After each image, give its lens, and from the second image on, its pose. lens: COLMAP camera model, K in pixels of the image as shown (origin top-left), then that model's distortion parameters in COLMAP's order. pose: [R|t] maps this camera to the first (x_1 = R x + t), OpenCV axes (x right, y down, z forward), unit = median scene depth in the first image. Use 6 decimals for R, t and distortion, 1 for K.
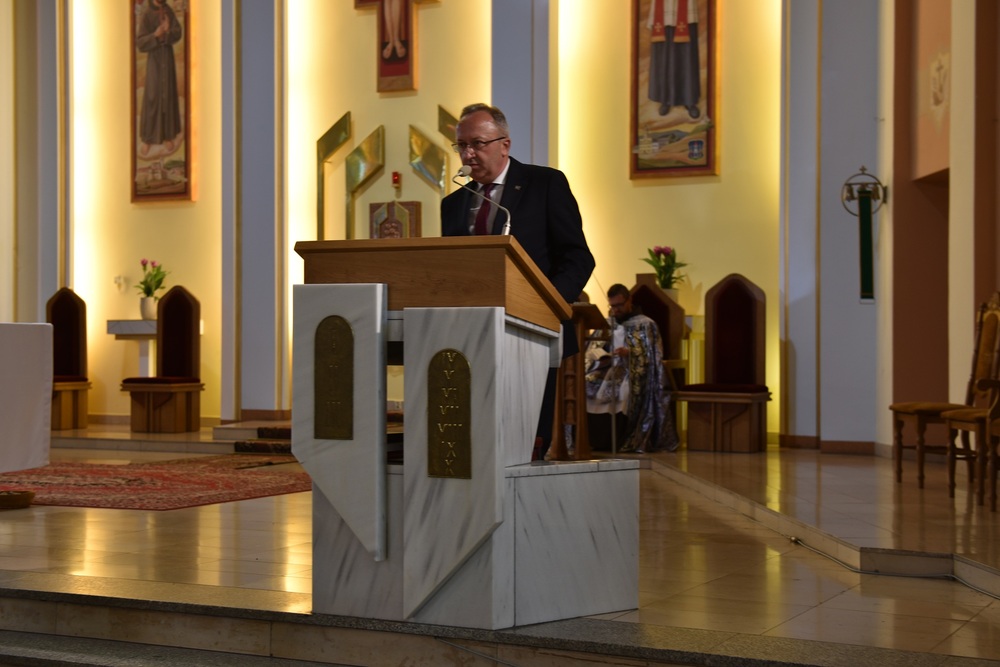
lens RADIAL K [[1515.6, 0, 500.0], [0, 1515.6, 333.5], [0, 0, 1]] dist [0.137113, 0.021119]
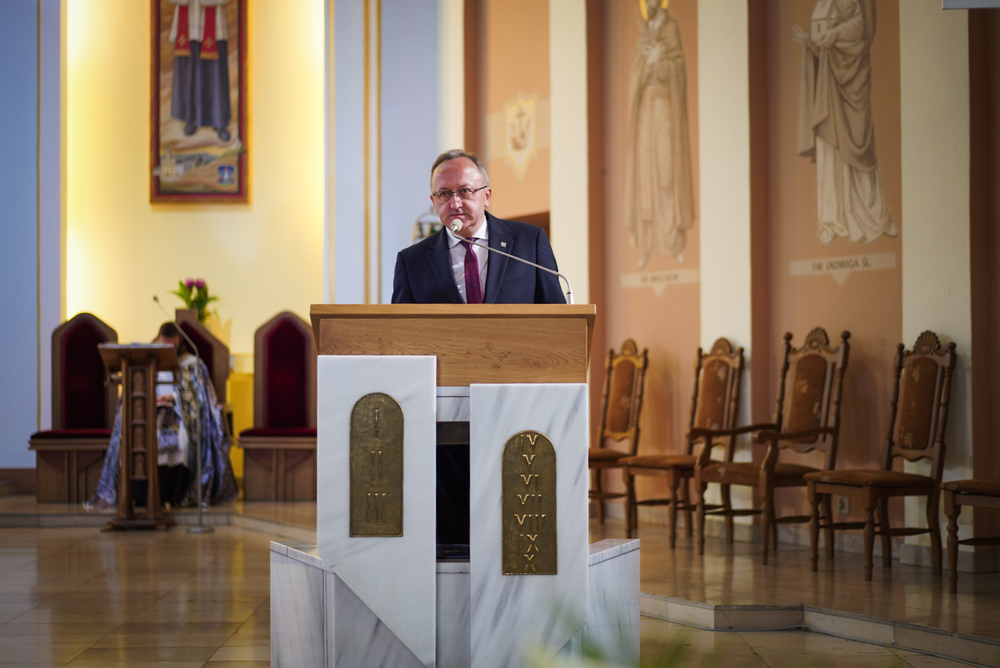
lens RADIAL K [[1588.0, 0, 499.9], [0, 1588.0, 356.6], [0, 0, 1]] dist [-0.038243, -0.099692]
pose [[0.880697, -0.002649, 0.473673, -0.182471], [0.000924, 0.999992, 0.003874, -0.013730], [-0.473680, -0.002974, 0.880692, 0.069147]]
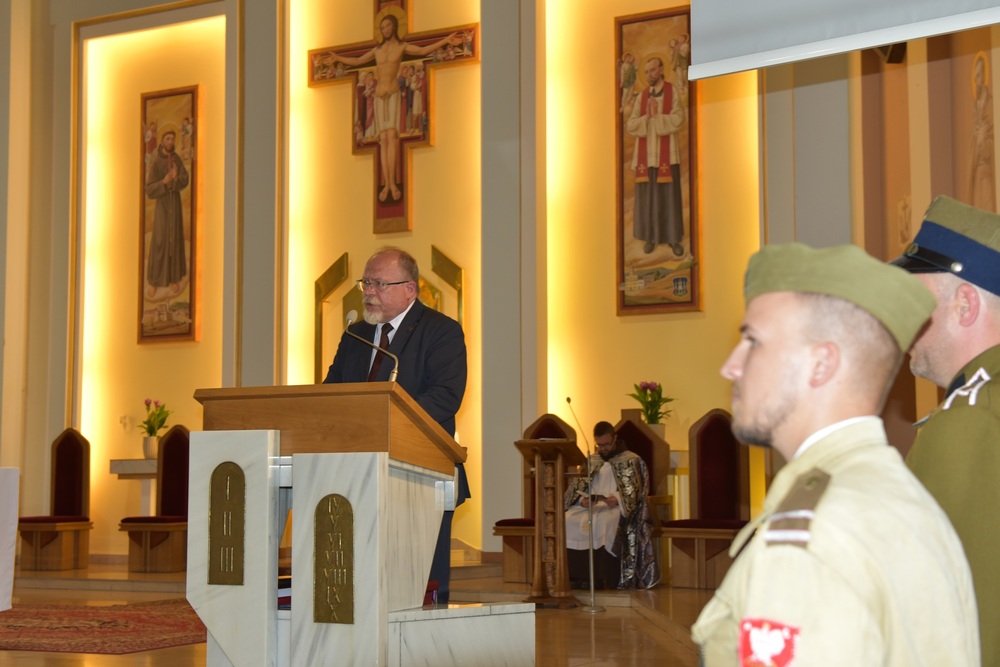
lens RADIAL K [[1511.9, 0, 500.0], [0, 1511.9, 333.5], [0, 0, 1]] dist [0.150462, -0.044112]
pose [[0.999392, -0.010424, -0.033257, 0.041800], [0.007510, 0.996217, -0.086577, -0.003022], [0.034033, 0.086275, 0.995690, -0.006882]]
